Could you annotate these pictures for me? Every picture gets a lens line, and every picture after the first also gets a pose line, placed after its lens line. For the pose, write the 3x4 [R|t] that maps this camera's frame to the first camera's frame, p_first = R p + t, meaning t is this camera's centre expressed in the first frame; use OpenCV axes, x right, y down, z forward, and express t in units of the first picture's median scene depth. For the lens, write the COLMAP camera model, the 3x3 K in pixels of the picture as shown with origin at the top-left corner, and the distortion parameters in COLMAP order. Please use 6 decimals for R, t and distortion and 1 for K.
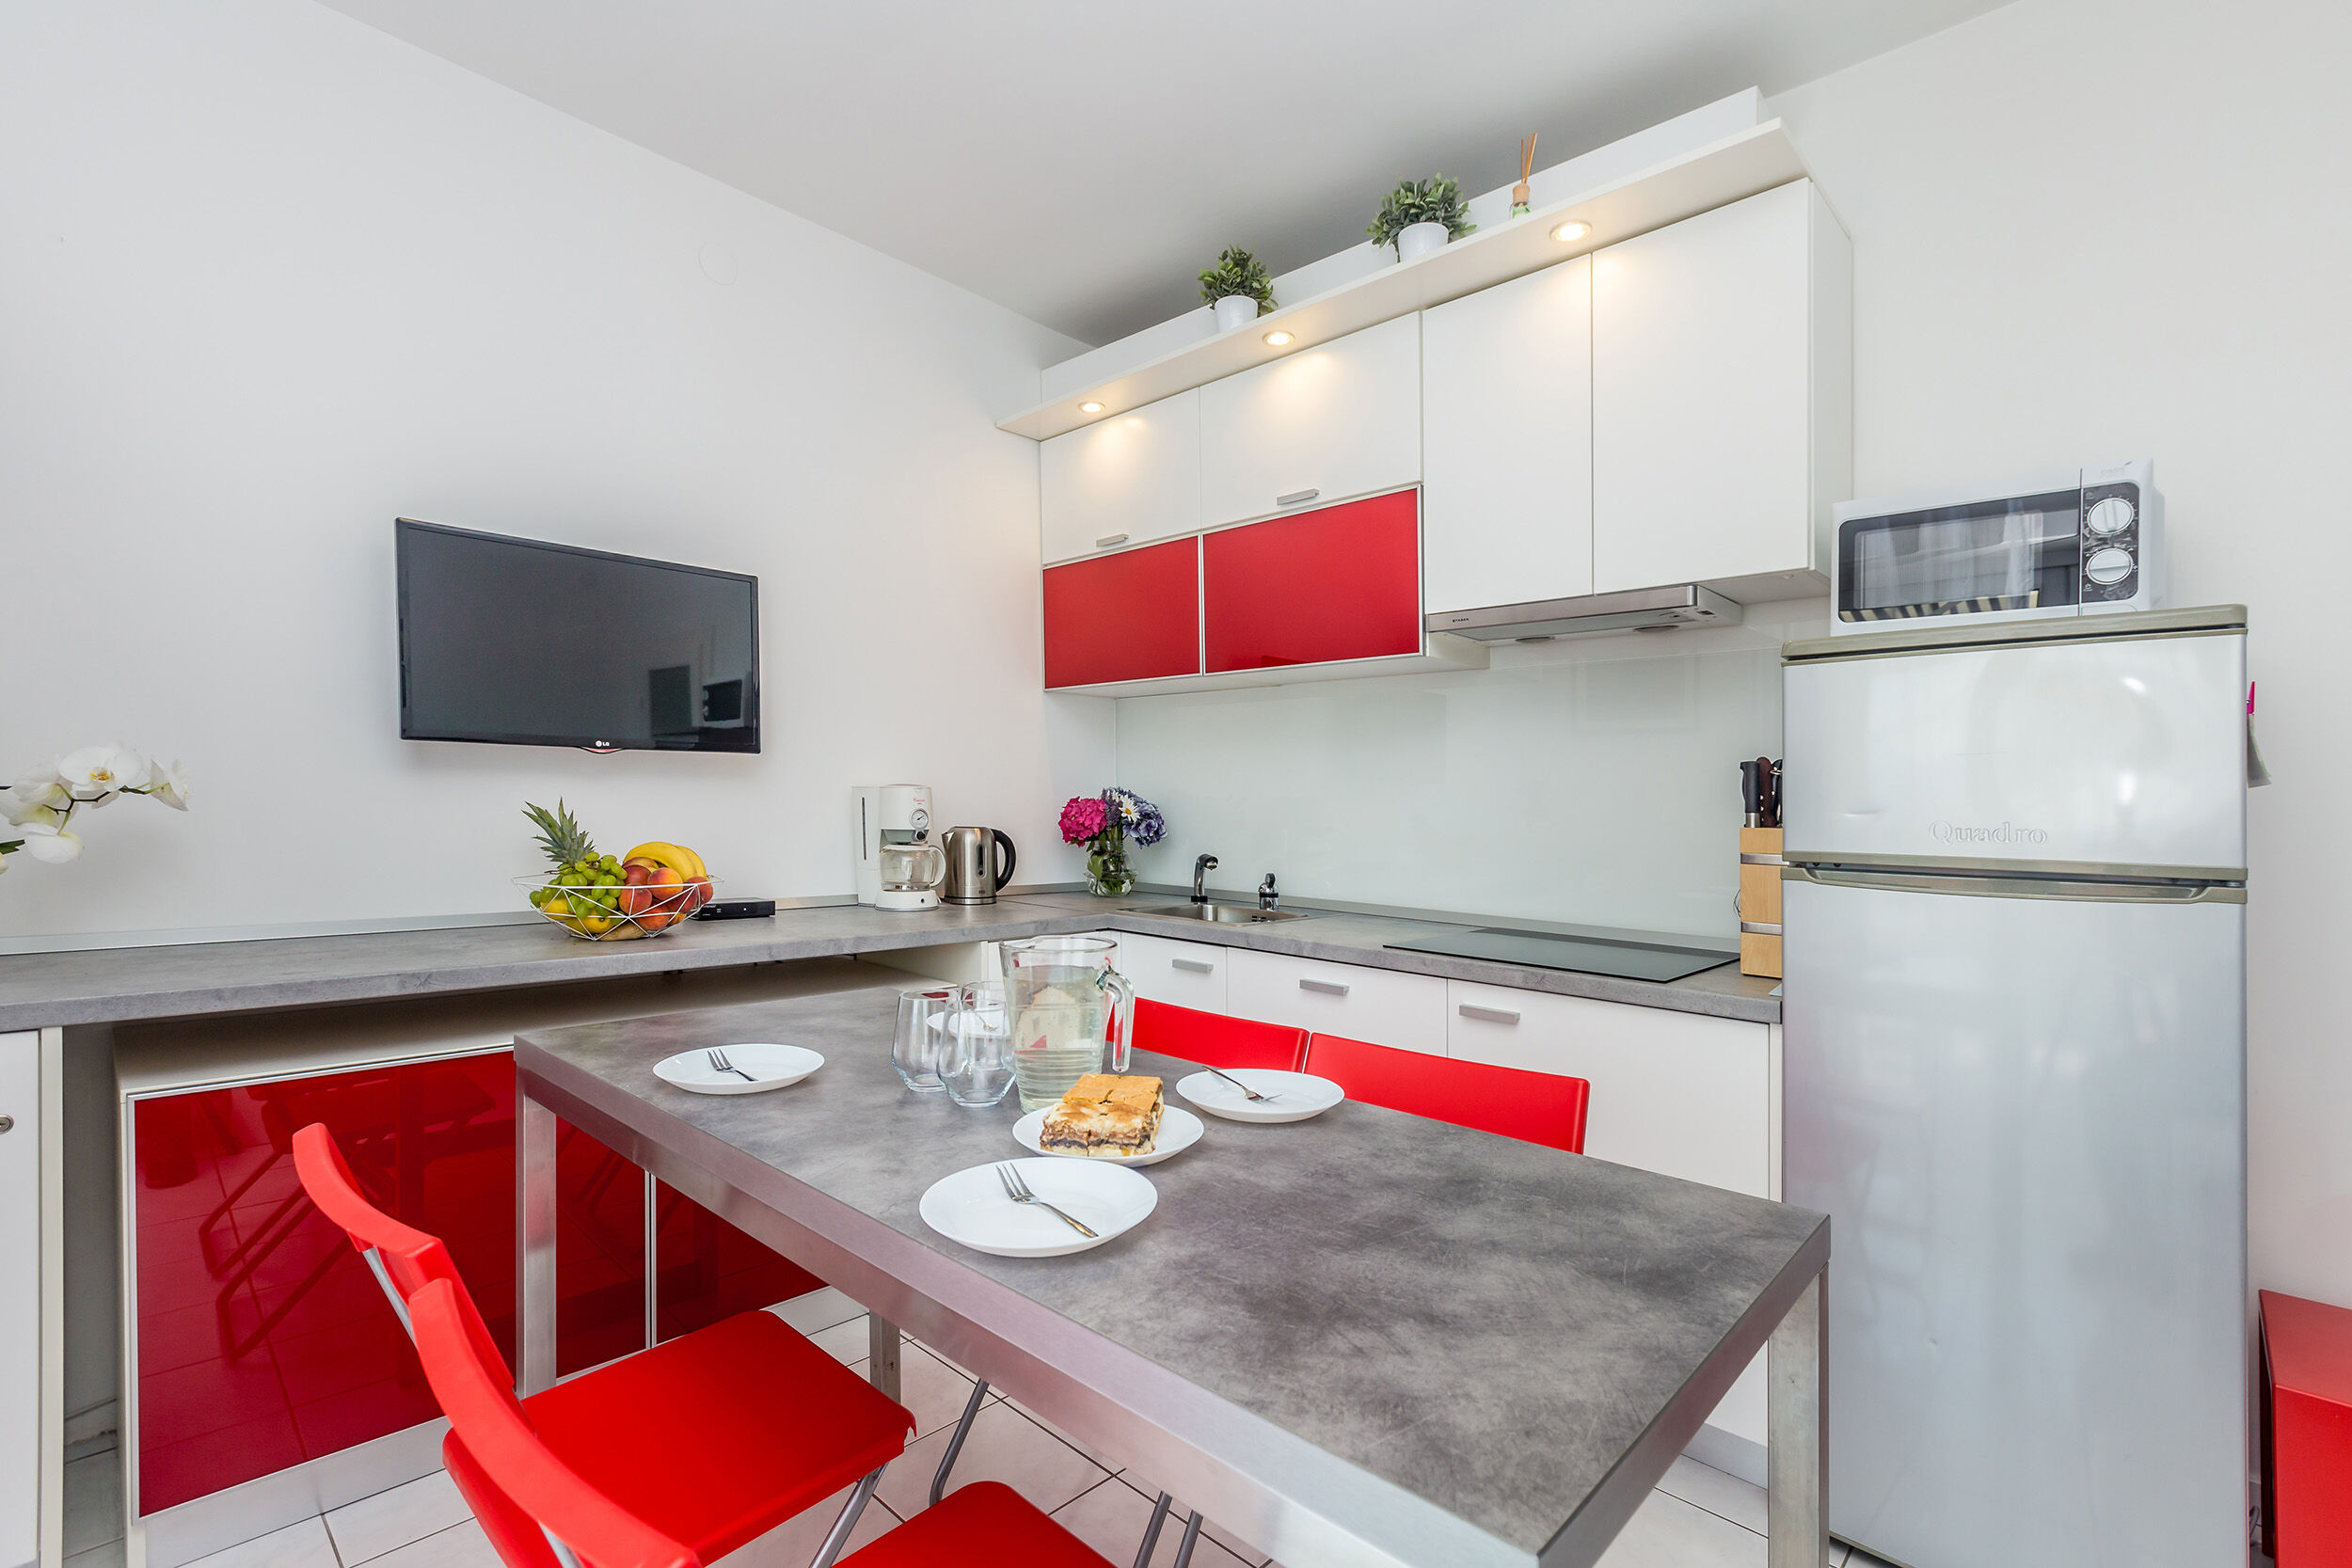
lens RADIAL K [[1091.3, 0, 1176.0], [0, 1091.3, 784.0], [0, 0, 1]] dist [0.001367, 0.000172]
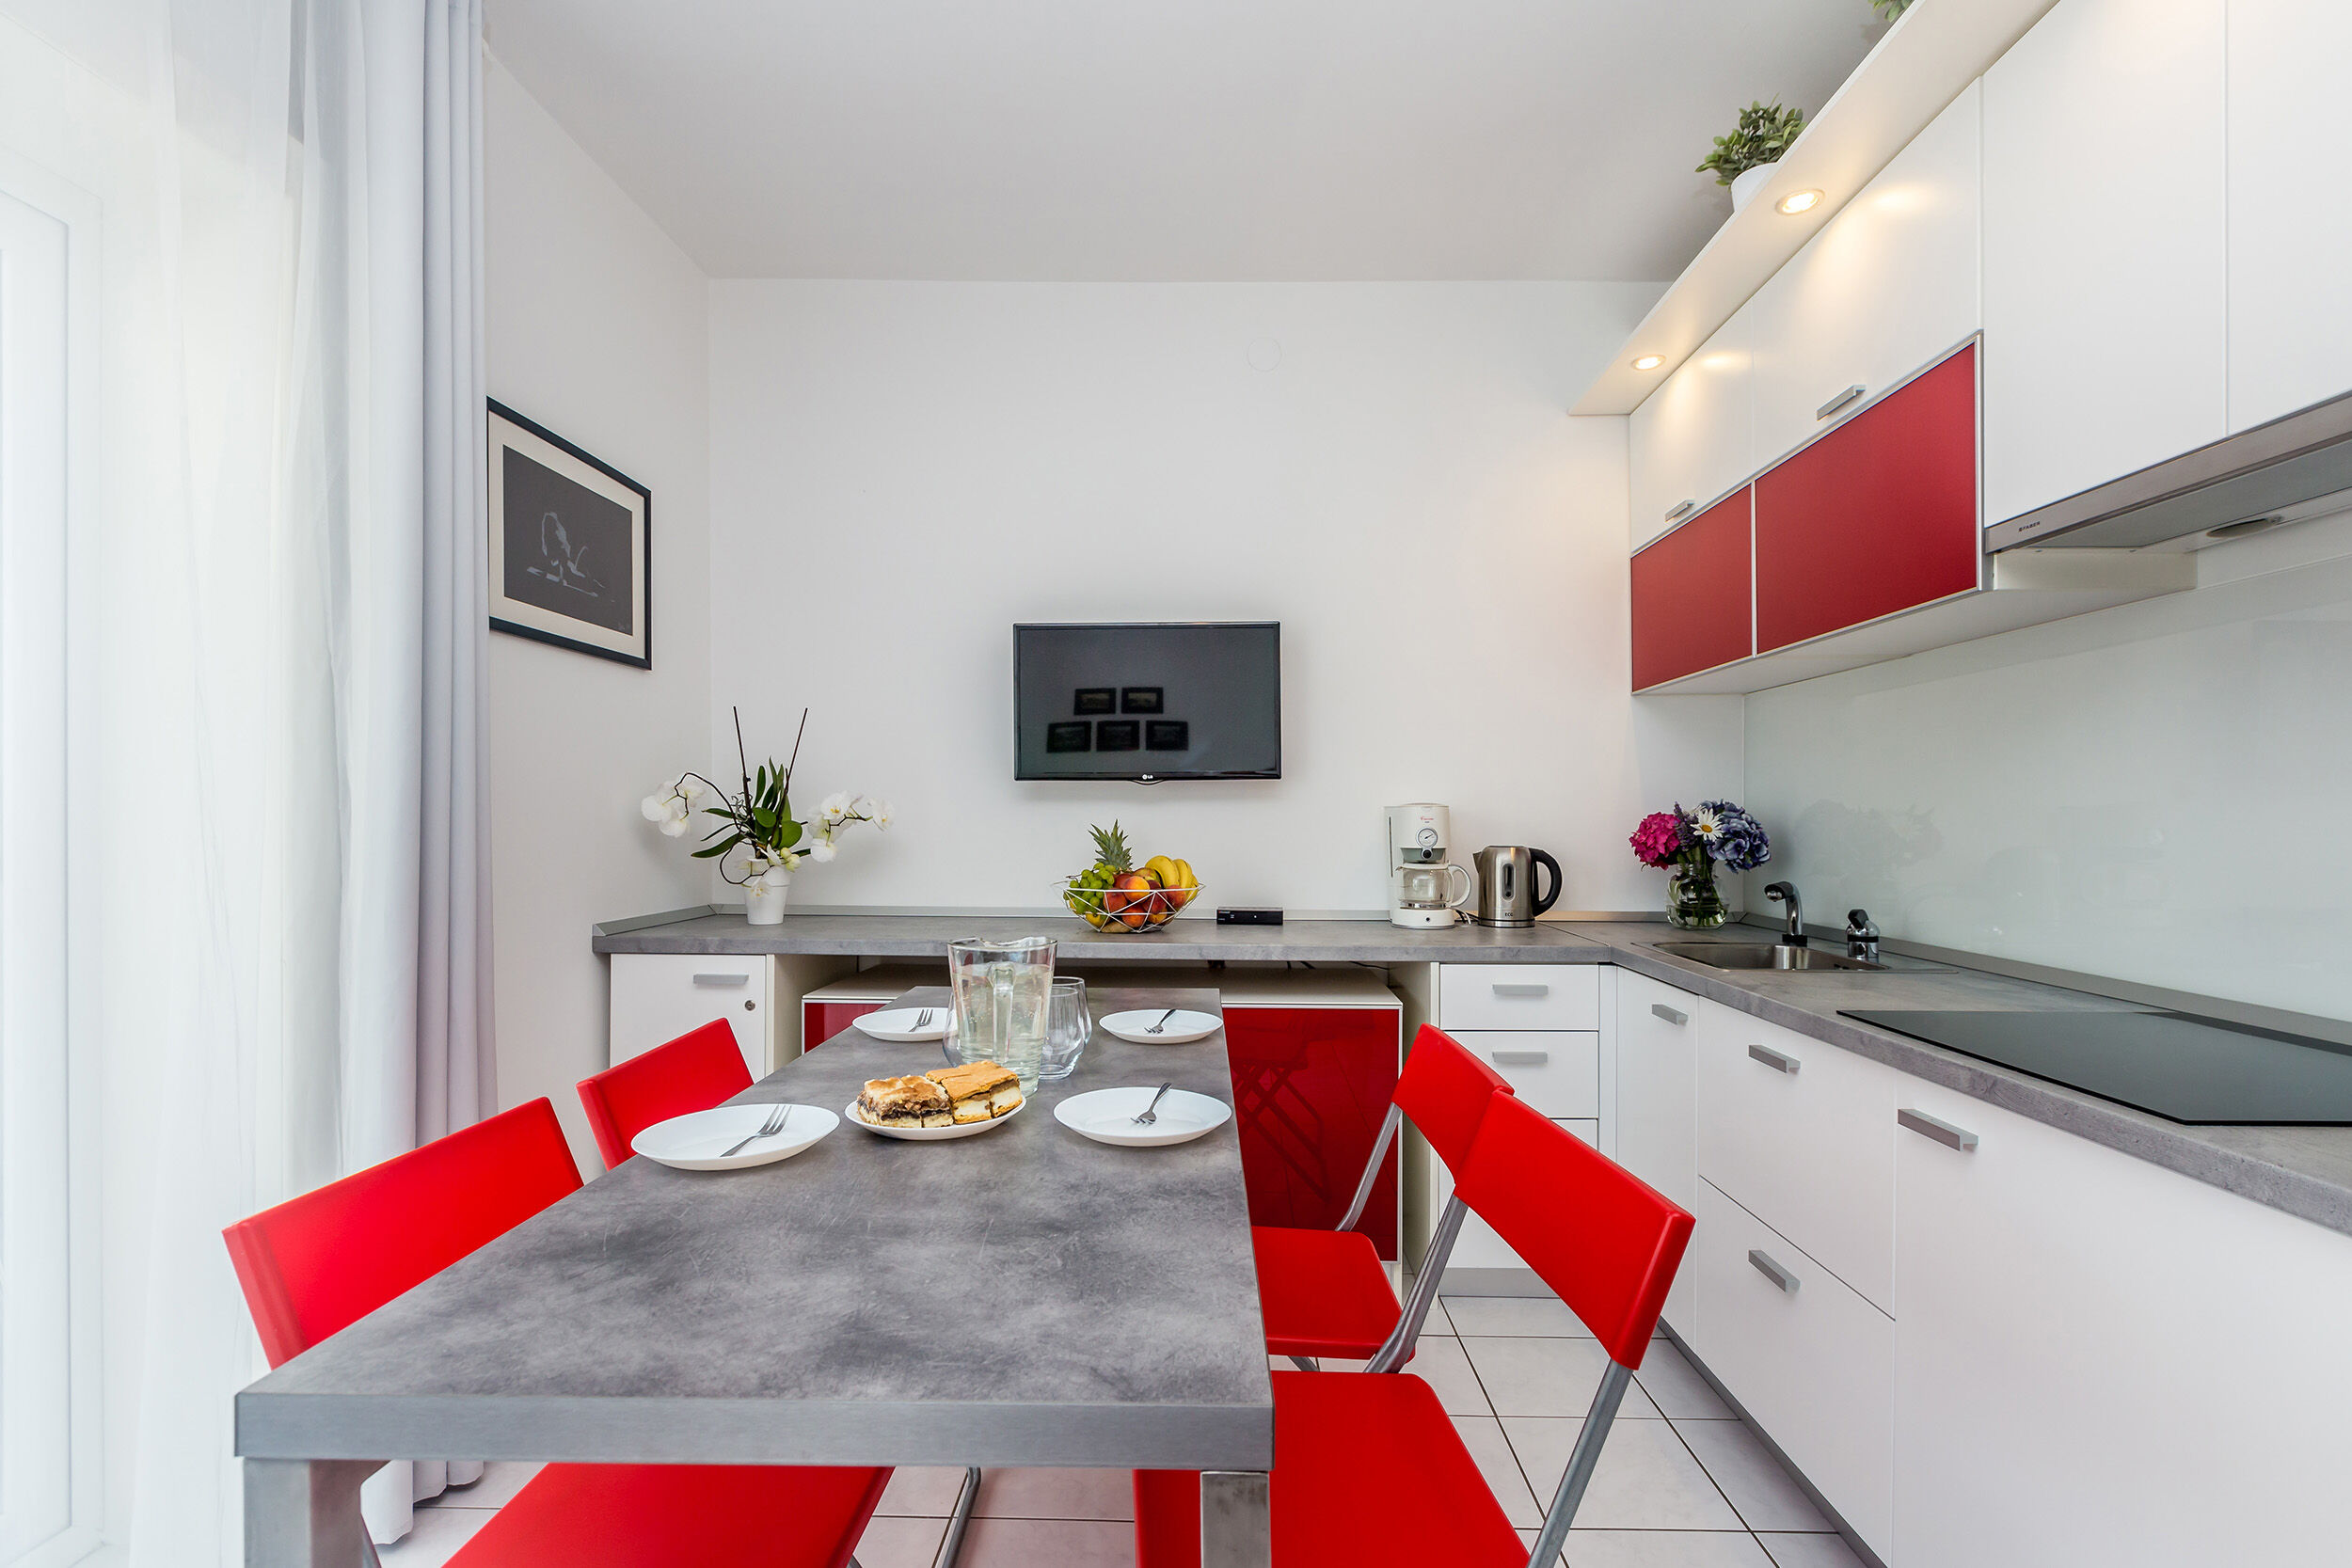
lens RADIAL K [[1073.1, 0, 1176.3], [0, 1073.1, 818.6], [0, 0, 1]] dist [0.001335, -0.000065]
pose [[0.668021, -0.016018, -0.743970, 0.380261], [0.022004, 0.999756, -0.001768, 0.012419], [0.743817, -0.015189, 0.668211, 0.188406]]
